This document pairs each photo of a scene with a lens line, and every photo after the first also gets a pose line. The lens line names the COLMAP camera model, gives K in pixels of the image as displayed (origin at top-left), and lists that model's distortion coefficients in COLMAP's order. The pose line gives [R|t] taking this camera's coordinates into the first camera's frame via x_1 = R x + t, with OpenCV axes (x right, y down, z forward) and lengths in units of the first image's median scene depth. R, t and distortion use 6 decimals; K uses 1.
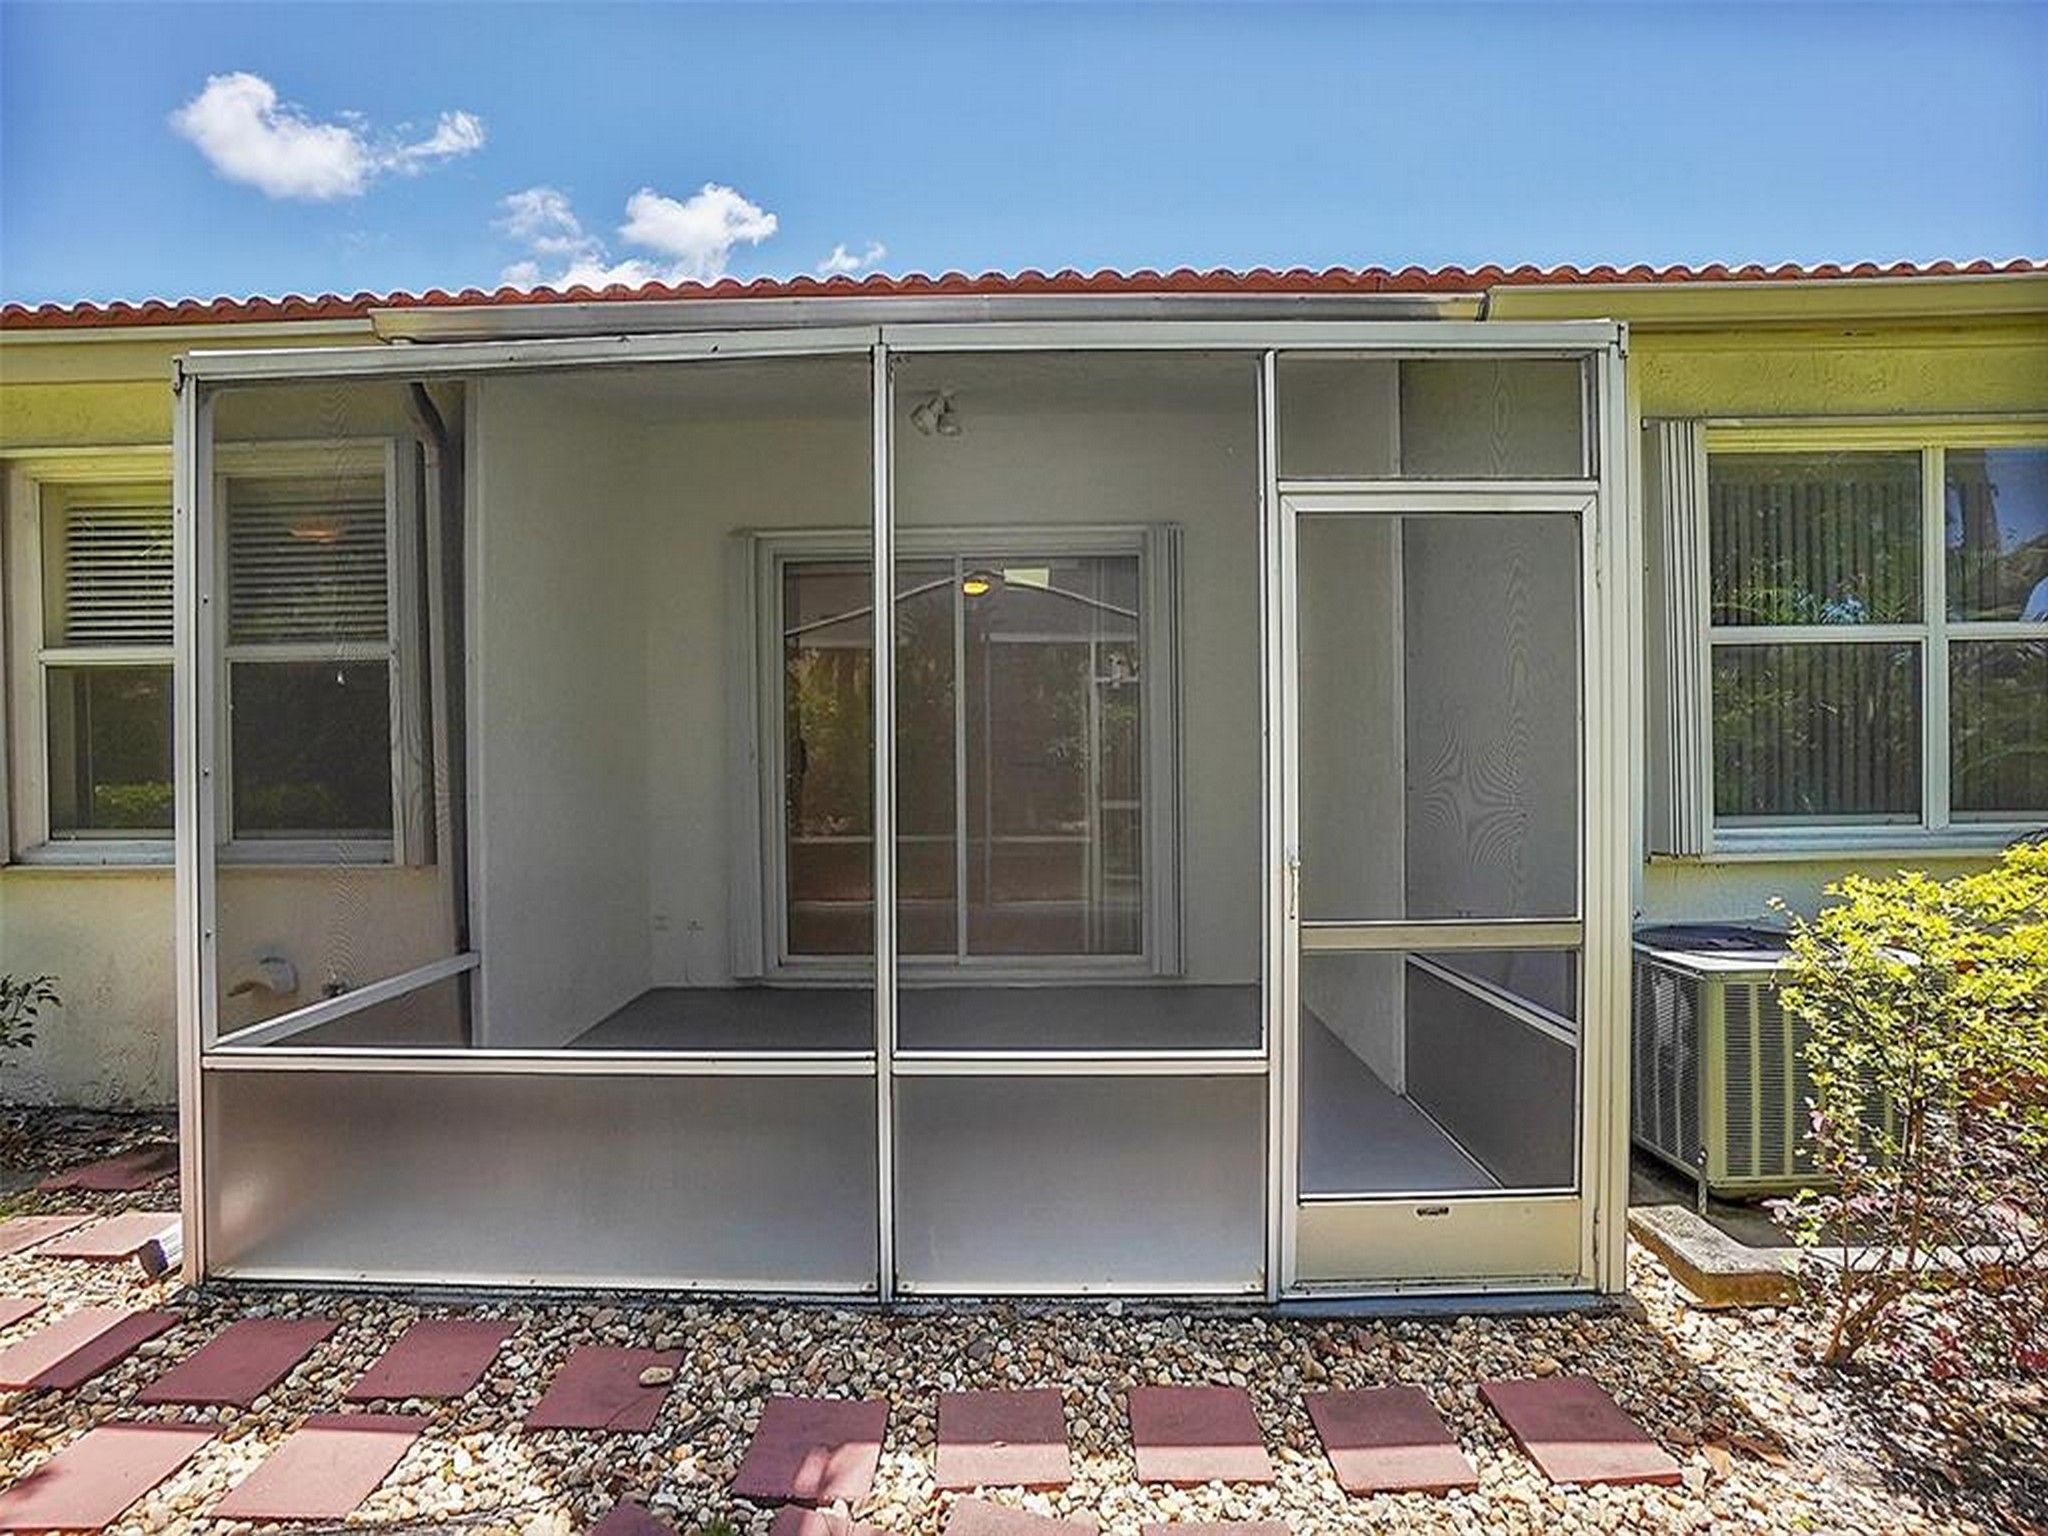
lens RADIAL K [[906.4, 0, 1014.1], [0, 906.4, 758.5], [0, 0, 1]] dist [-0.057748, 0.019405]
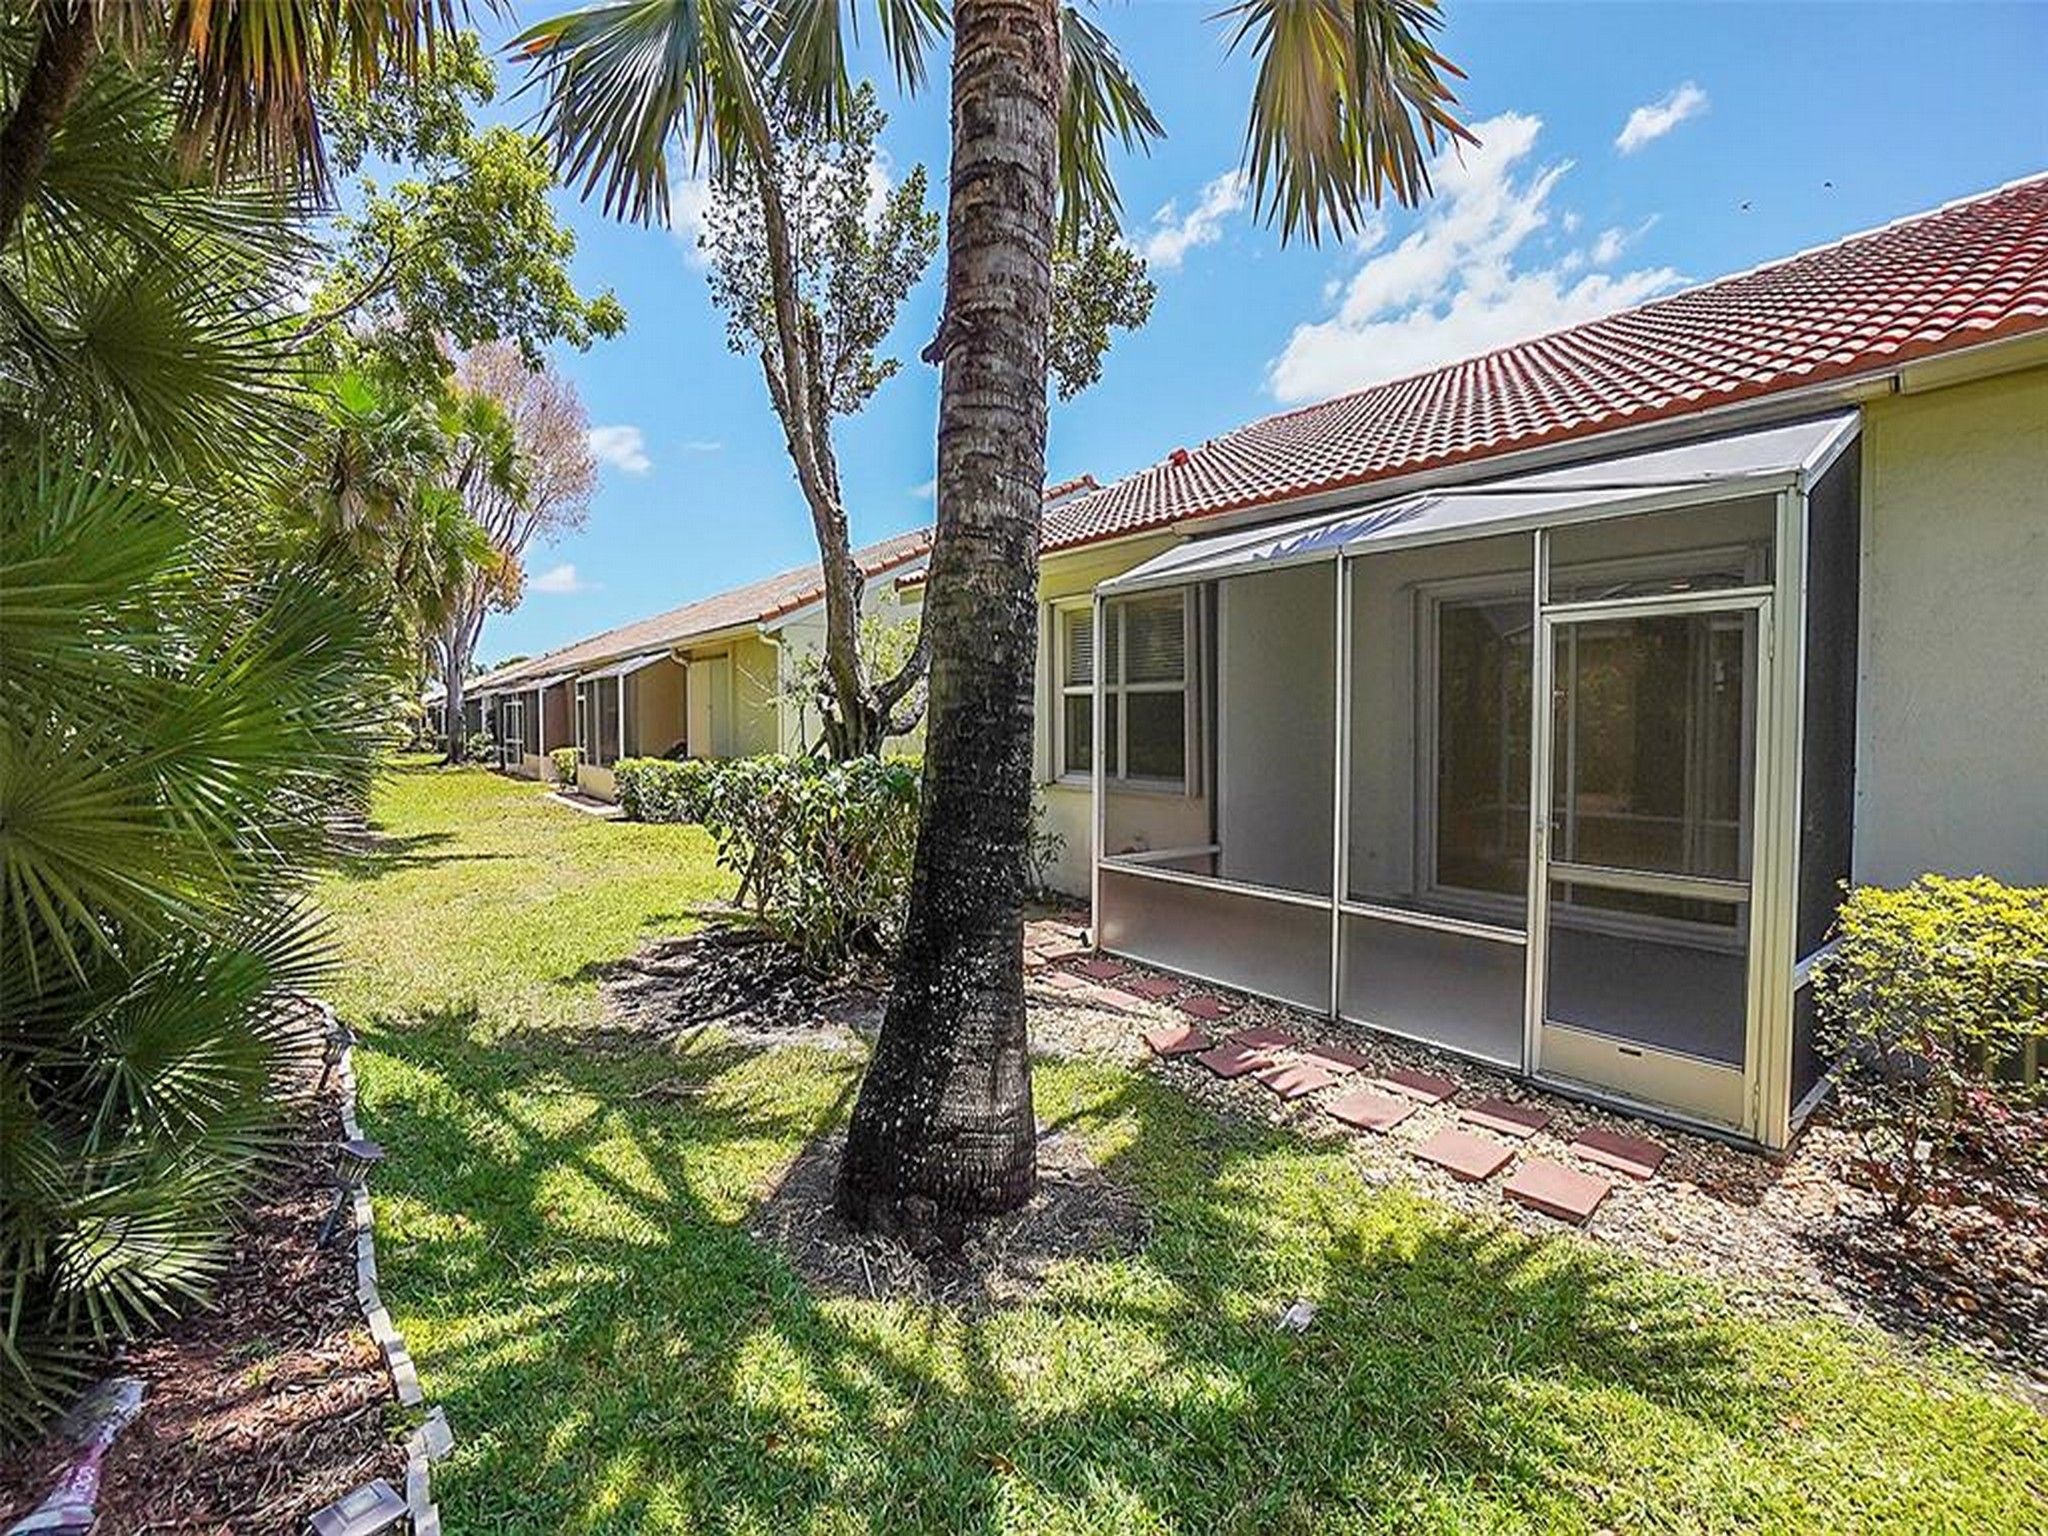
lens RADIAL K [[906.4, 0, 1014.1], [0, 906.4, 758.5], [0, 0, 1]] dist [-0.057748, 0.019405]
pose [[0.619475, 0.042102, -0.783887, 1.009094], [-0.004844, 0.998747, 0.049813, -0.094983], [0.785001, -0.027060, 0.618903, -0.851791]]
